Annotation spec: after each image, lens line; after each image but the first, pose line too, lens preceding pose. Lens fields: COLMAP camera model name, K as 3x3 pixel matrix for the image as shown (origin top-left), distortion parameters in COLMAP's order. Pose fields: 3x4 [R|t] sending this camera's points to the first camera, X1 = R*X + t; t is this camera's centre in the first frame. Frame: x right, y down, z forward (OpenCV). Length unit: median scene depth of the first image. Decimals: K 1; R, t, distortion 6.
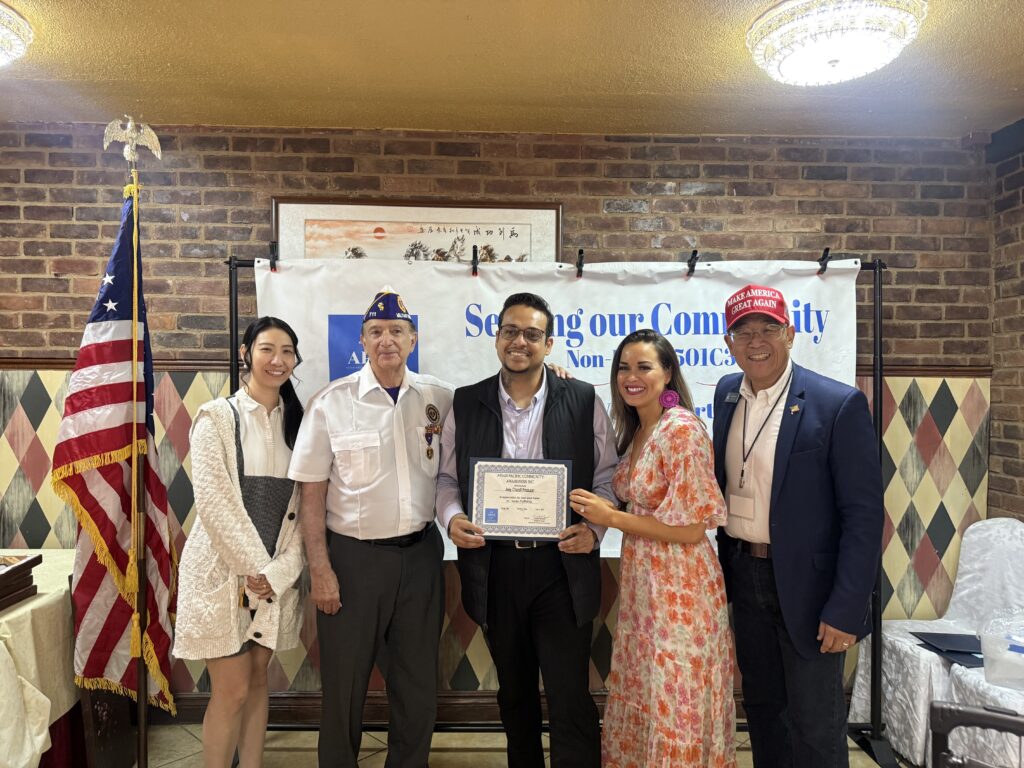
lens RADIAL K [[718.2, 0, 518.3], [0, 718.2, 383.2], [0, 0, 1]] dist [0.043425, -0.061060]
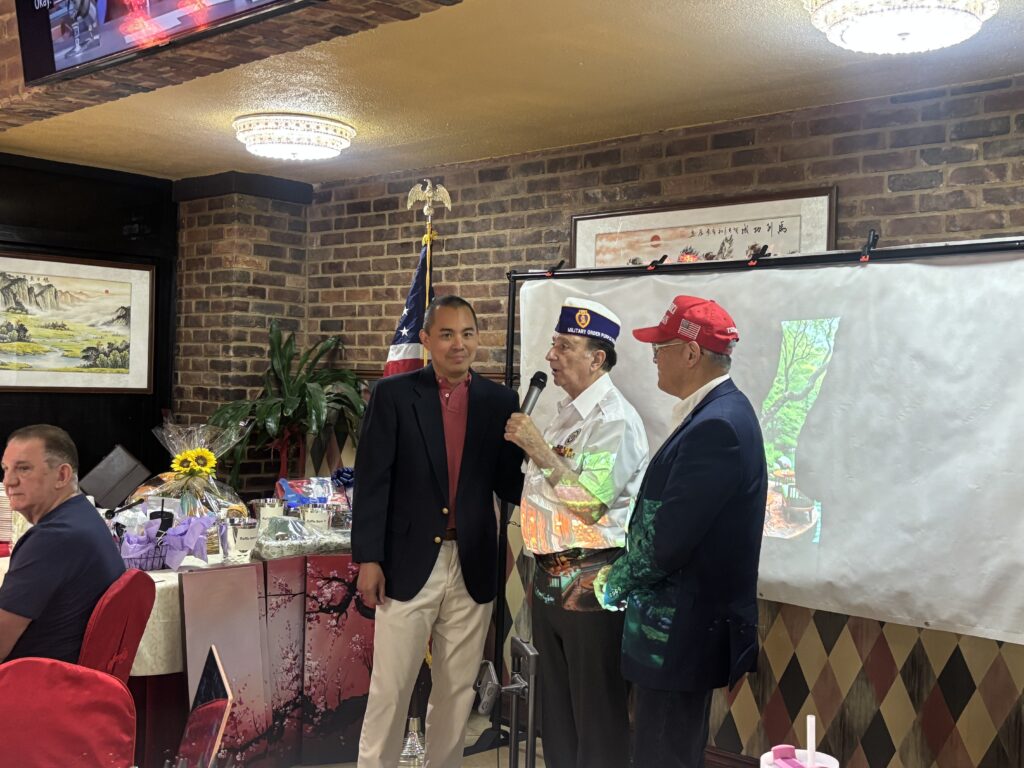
lens RADIAL K [[1182.2, 0, 526.0], [0, 1182.2, 382.3], [0, 0, 1]] dist [0.058719, 0.000000]
pose [[0.701709, 0.013335, -0.712338, 0.793255], [-0.026482, 0.999622, -0.007373, -0.007584], [0.711971, 0.024038, 0.701797, -0.207888]]
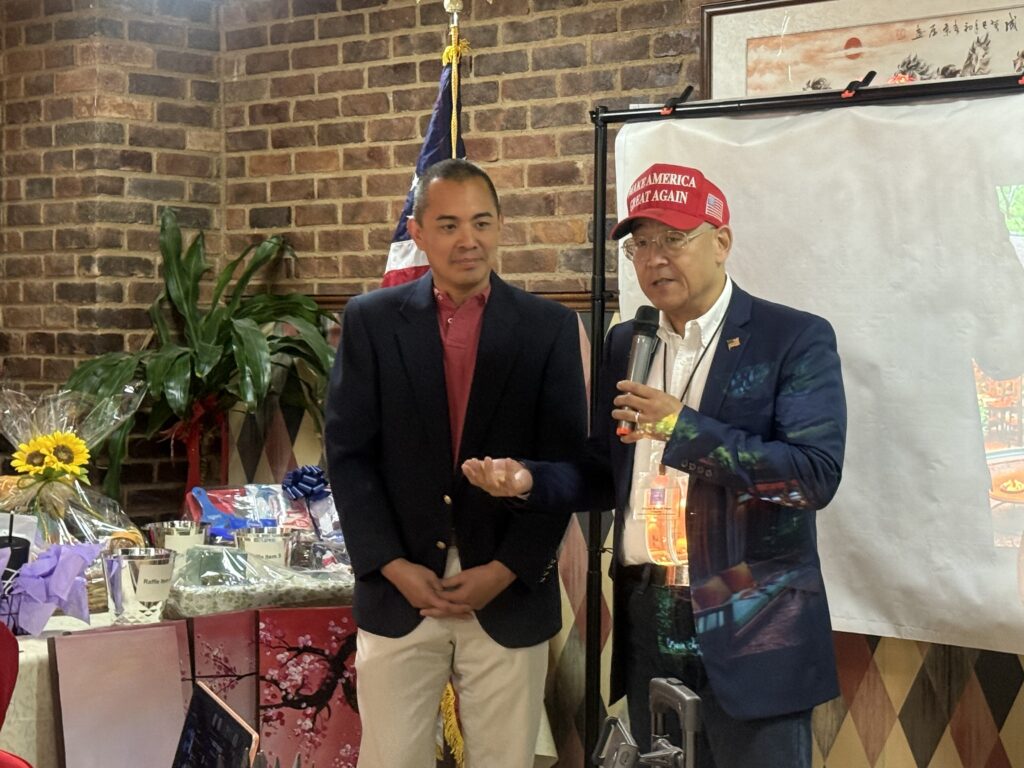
lens RADIAL K [[2276.4, 0, 549.2], [0, 2276.4, 407.8], [0, 0, 1]] dist [0.115145, 0.000000]
pose [[0.691266, 0.018530, -0.722363, 0.882970], [-0.004377, 0.999760, 0.021458, 0.023659], [0.722587, -0.011671, 0.691181, -0.345603]]
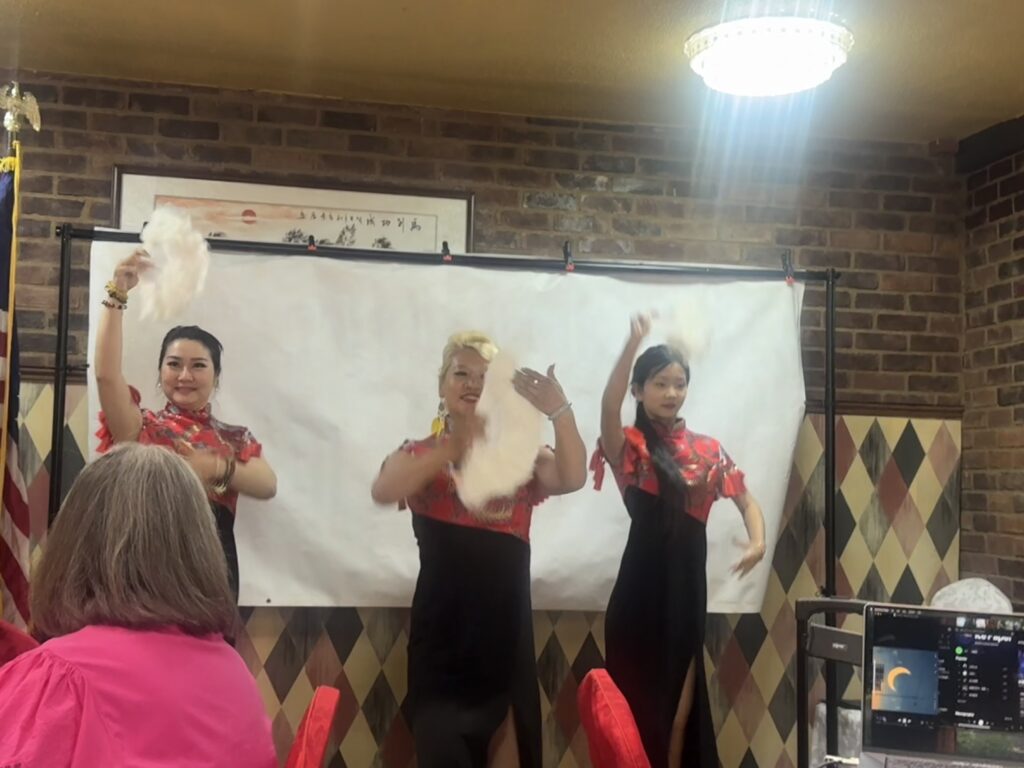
lens RADIAL K [[1365.8, 0, 522.2], [0, 1365.8, 384.9], [0, 0, 1]] dist [0.097304, 0.000000]
pose [[0.985430, 0.032554, 0.166940, -0.141632], [-0.019998, 0.996881, -0.076350, 0.089916], [-0.168904, 0.071899, 0.983007, -0.547335]]
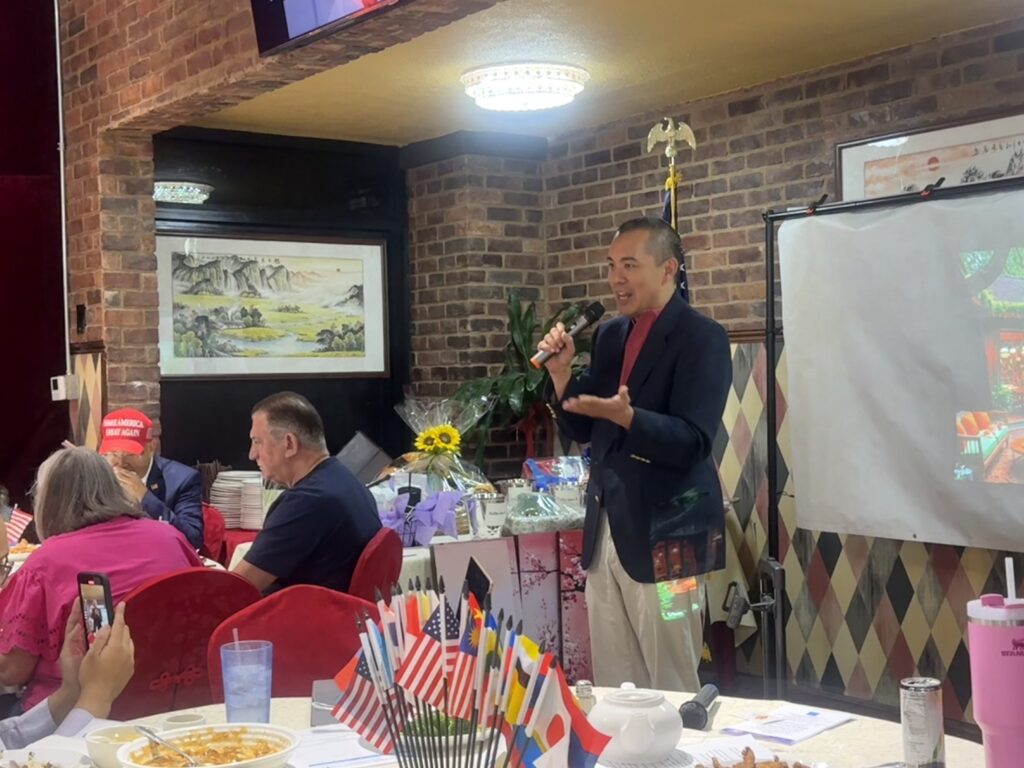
lens RADIAL K [[1460.7, 0, 520.5], [0, 1460.7, 379.8], [0, 0, 1]] dist [0.118593, 0.000000]
pose [[0.540890, -0.018769, -0.840884, 0.968507], [0.021978, 0.999725, -0.008178, 0.042566], [0.840806, -0.014058, 0.541154, -0.320267]]
